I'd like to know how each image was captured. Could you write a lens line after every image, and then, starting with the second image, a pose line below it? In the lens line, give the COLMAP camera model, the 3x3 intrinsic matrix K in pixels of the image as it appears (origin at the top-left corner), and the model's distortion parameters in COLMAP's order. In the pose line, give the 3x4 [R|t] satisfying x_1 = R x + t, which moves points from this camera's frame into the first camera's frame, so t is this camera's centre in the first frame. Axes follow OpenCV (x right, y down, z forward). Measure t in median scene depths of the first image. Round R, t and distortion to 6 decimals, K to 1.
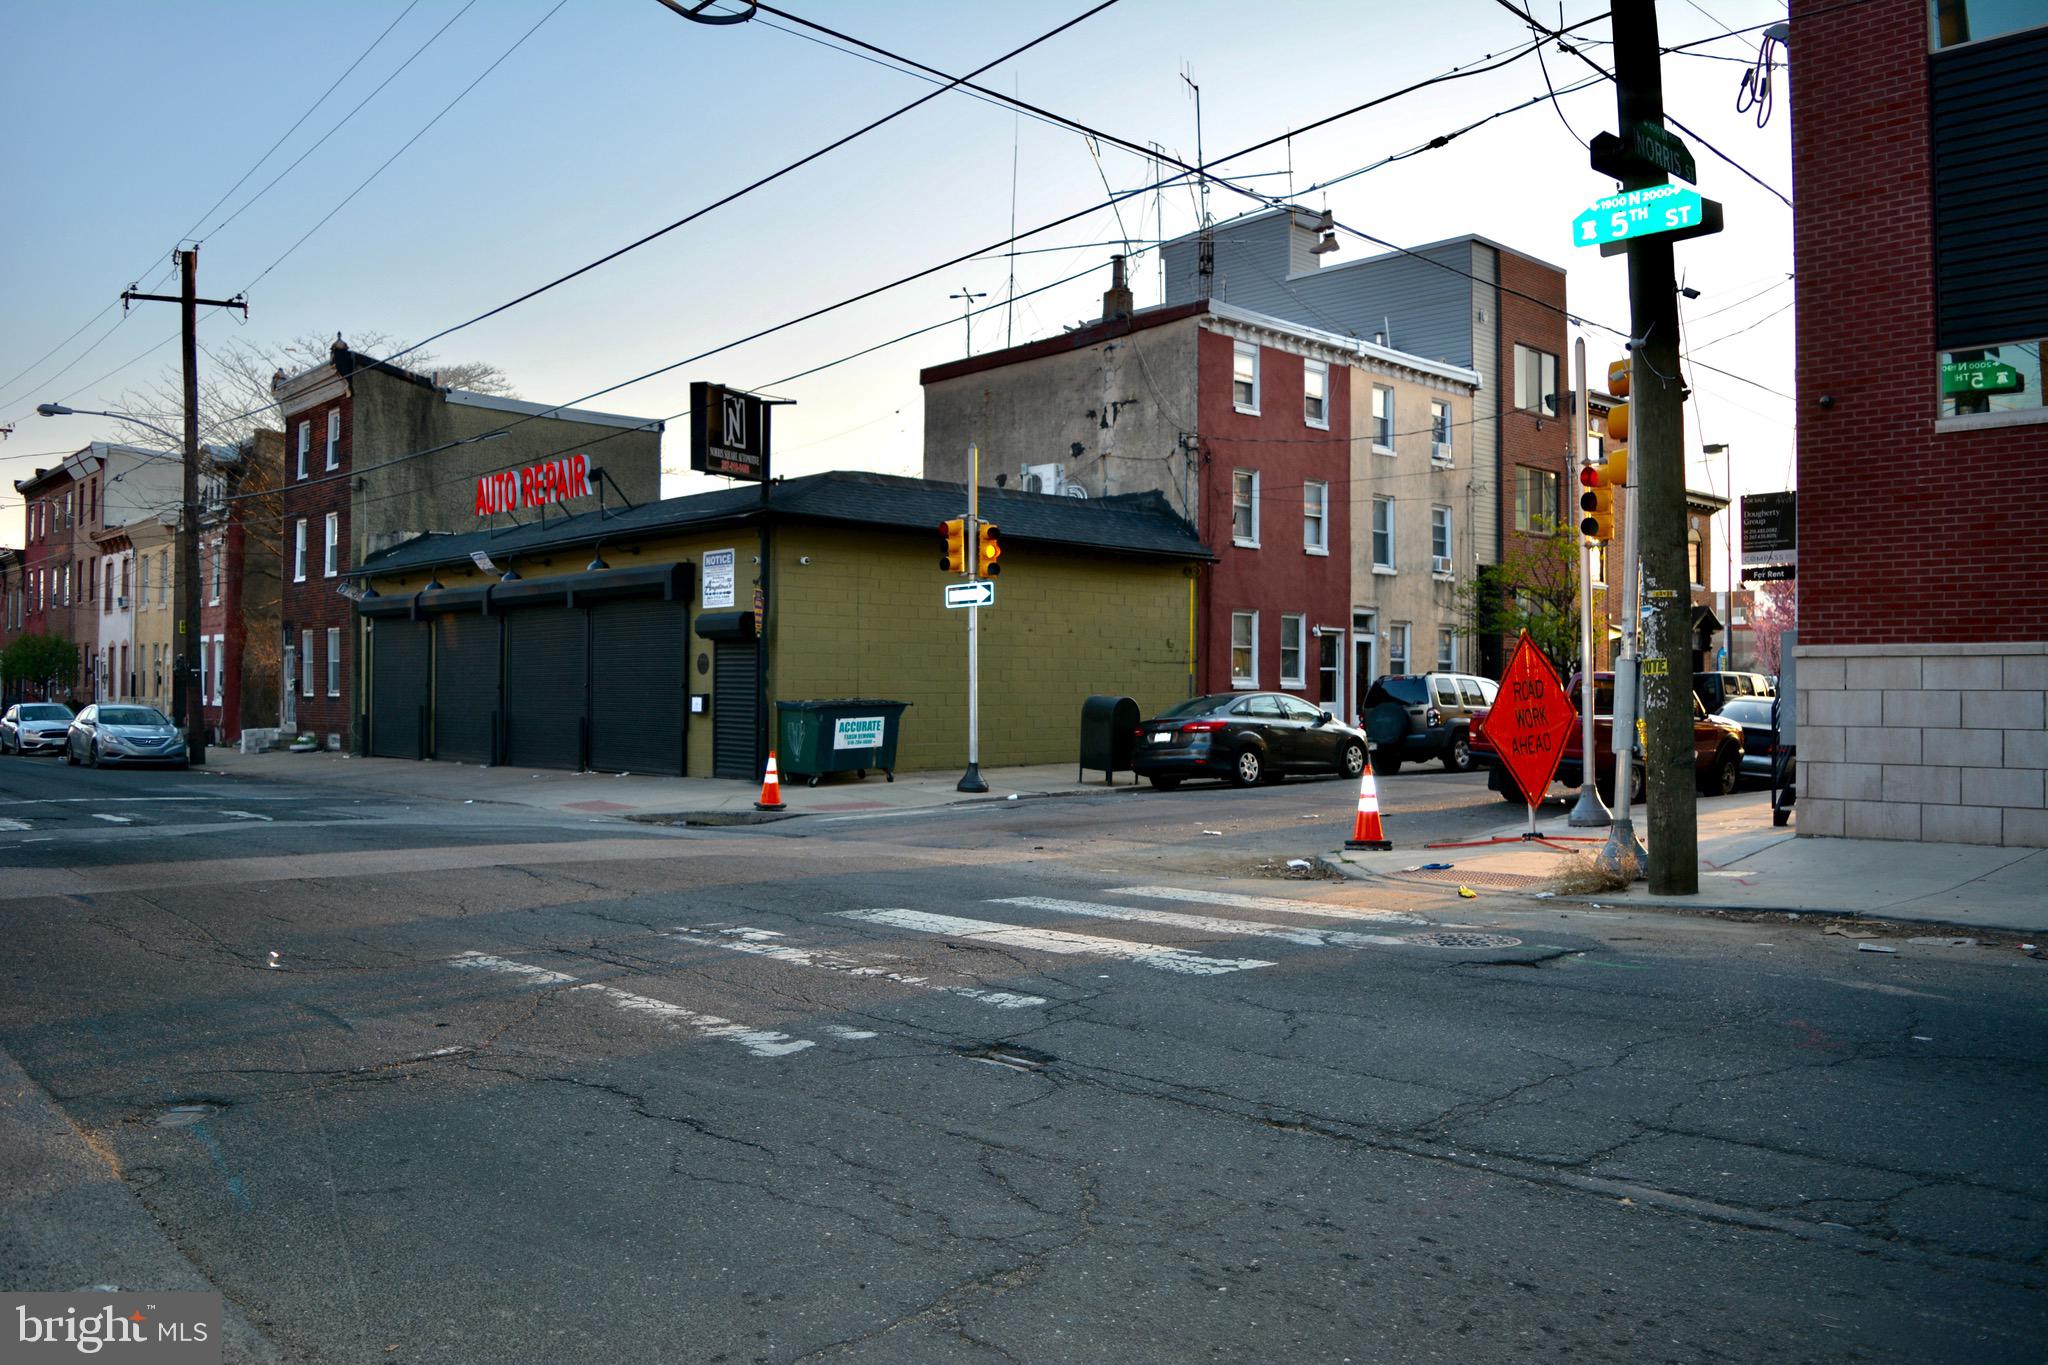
lens RADIAL K [[1598.6, 0, 1021.9], [0, 1598.6, 686.9], [0, 0, 1]] dist [-0.087272, -0.003472]
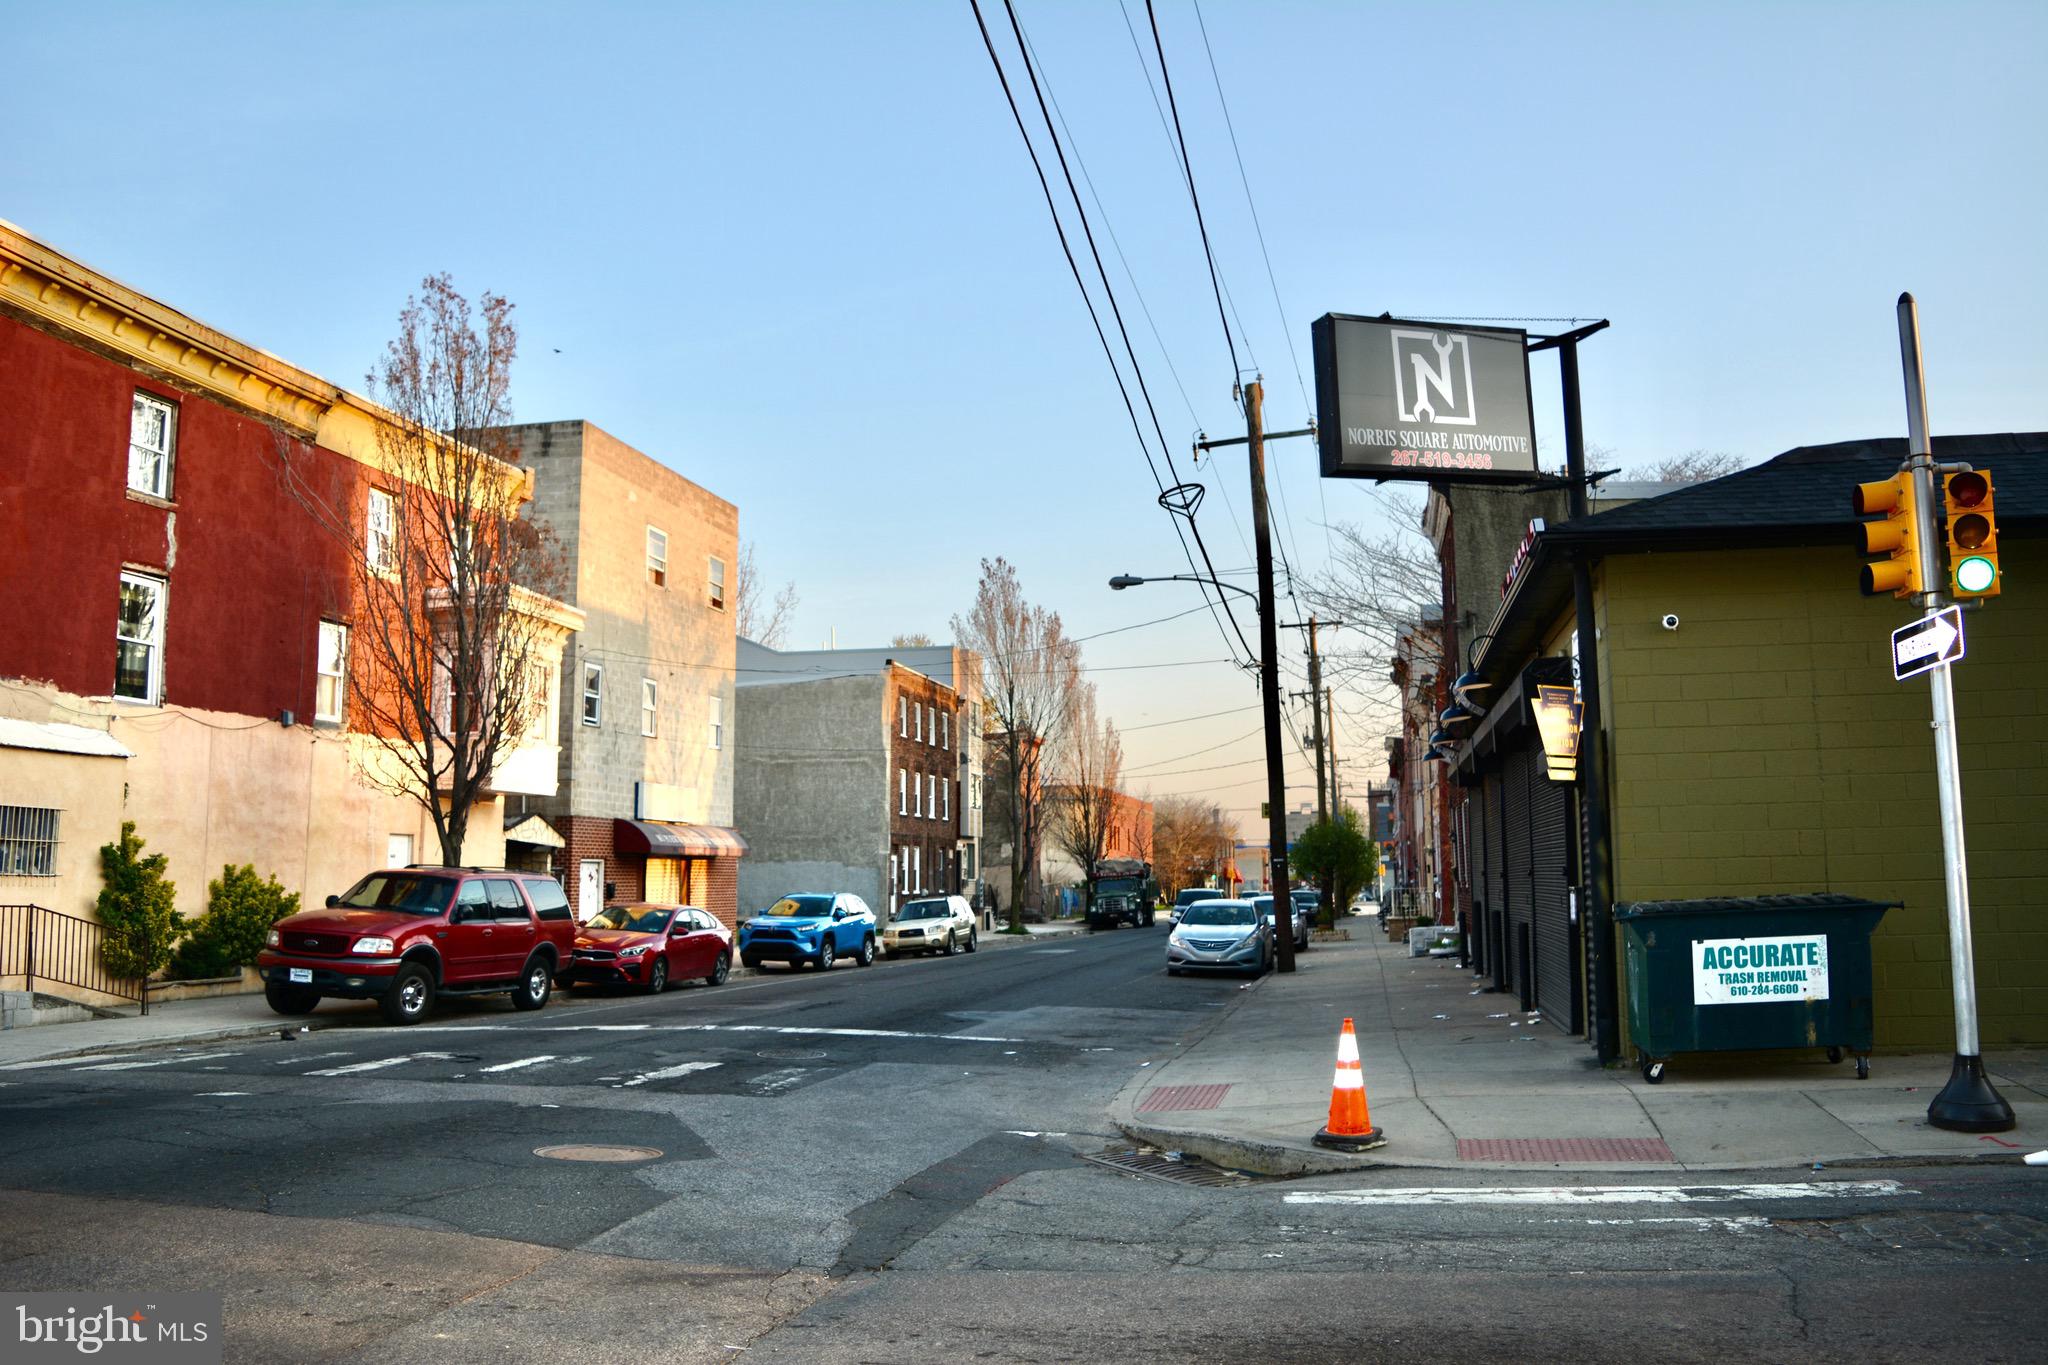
lens RADIAL K [[1603.0, 0, 986.8], [0, 1603.0, 694.9], [0, 0, 1]] dist [-0.091505, 0.018594]
pose [[0.566580, -0.105666, -0.817203, 0.149662], [0.016119, 0.992975, -0.117217, -0.000908], [0.823849, 0.053240, 0.564304, 0.547684]]
